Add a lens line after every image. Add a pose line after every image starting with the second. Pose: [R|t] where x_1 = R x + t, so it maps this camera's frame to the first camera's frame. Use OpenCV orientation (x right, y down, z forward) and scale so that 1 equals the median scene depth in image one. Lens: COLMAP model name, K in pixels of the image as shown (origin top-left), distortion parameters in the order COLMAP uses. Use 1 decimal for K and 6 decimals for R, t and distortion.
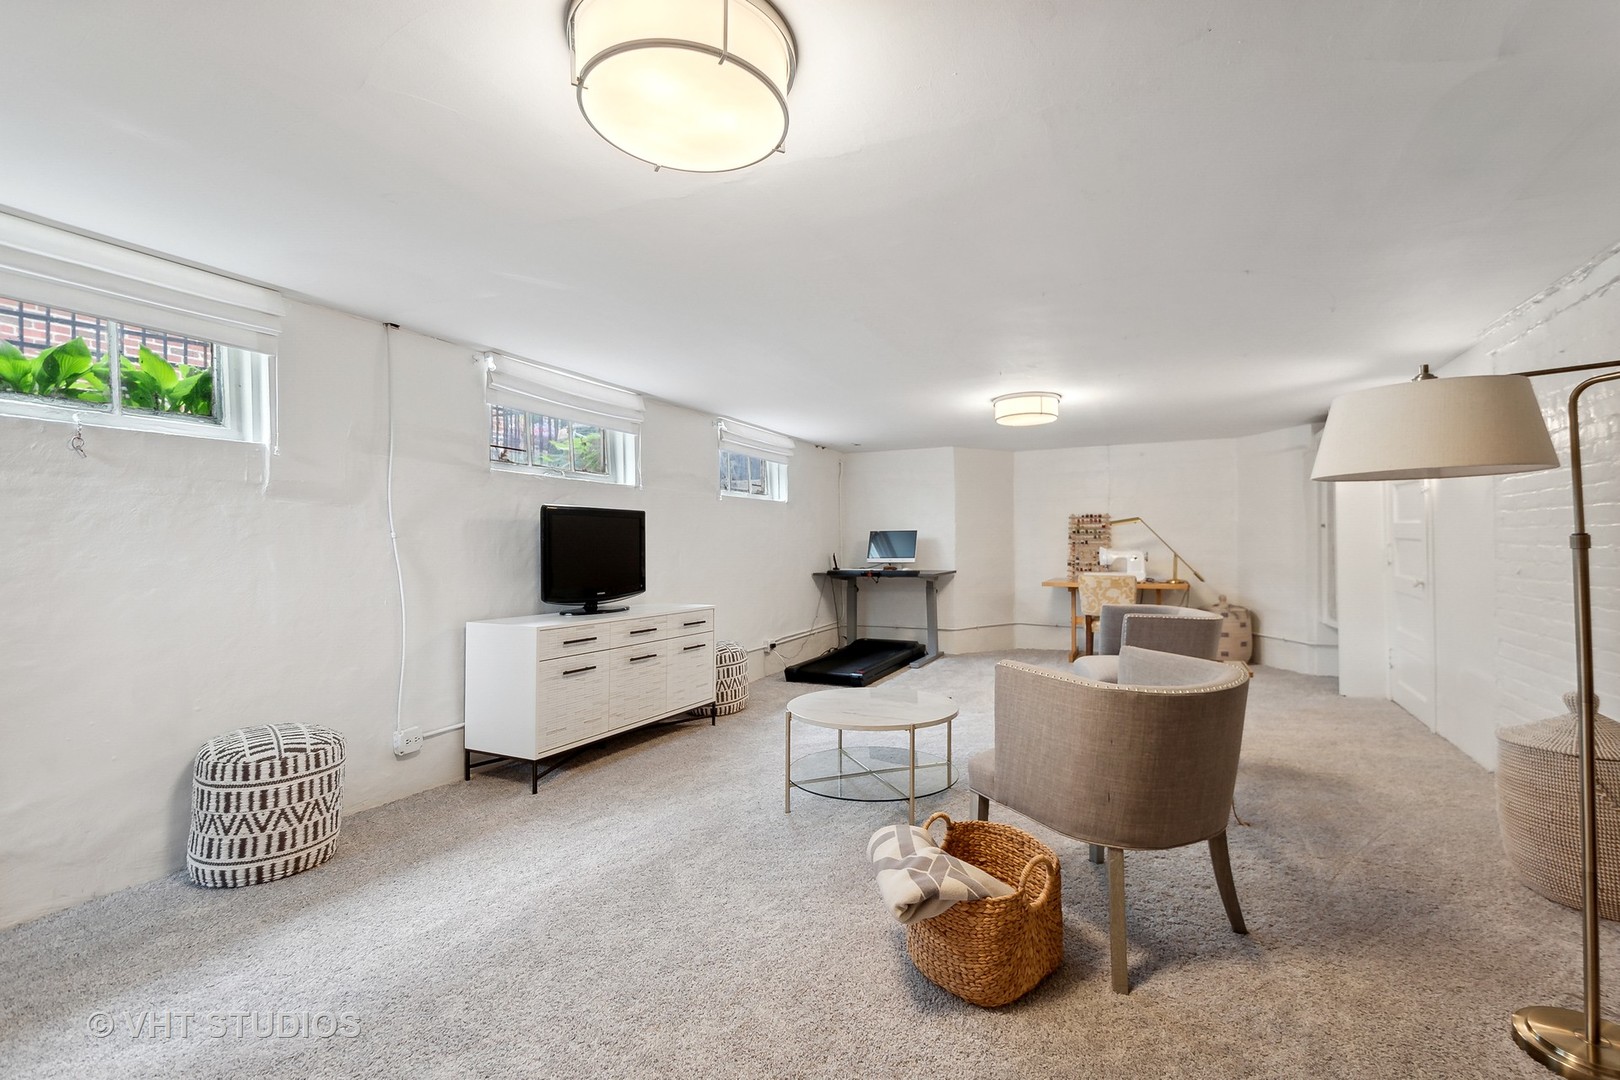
lens RADIAL K [[731.5, 0, 857.7], [0, 731.5, 544.9], [0, 0, 1]] dist [0.017343, -0.000492]
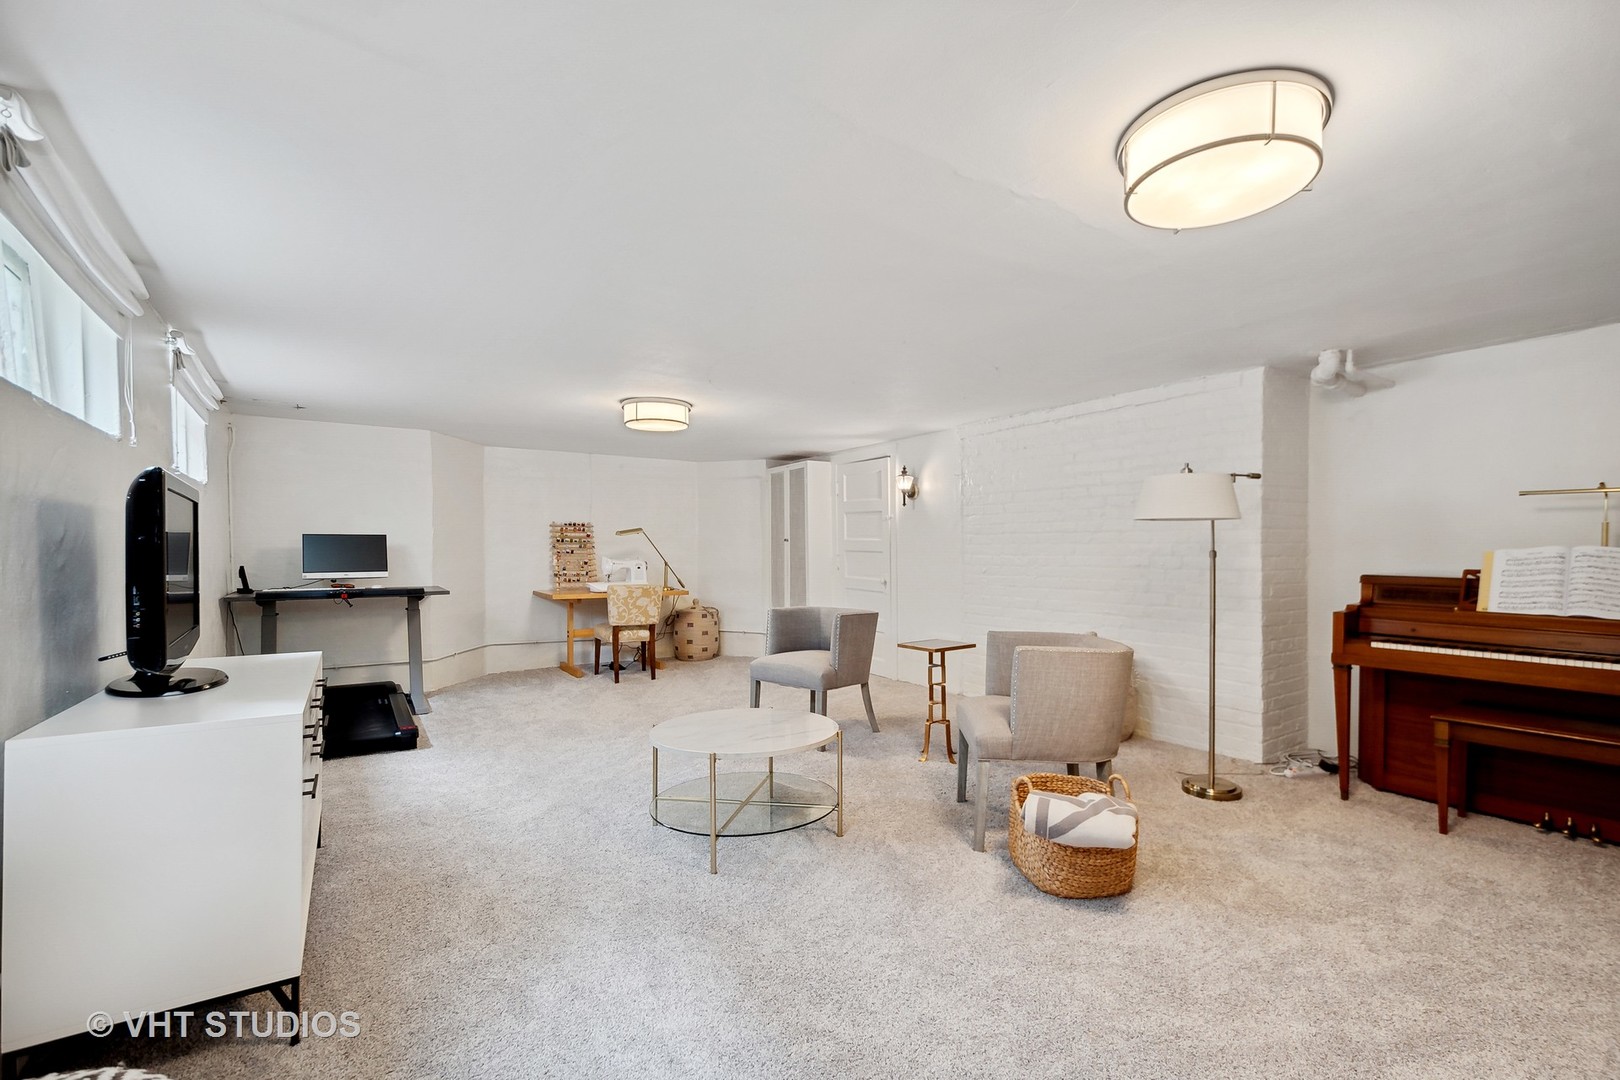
lens RADIAL K [[731.5, 0, 857.7], [0, 731.5, 544.9], [0, 0, 1]] dist [0.017343, -0.000492]
pose [[0.498904, 0.015165, 0.866524, -0.341291], [-0.003391, 0.999873, -0.015547, 0.001251], [-0.866651, 0.004818, 0.498892, 0.201652]]
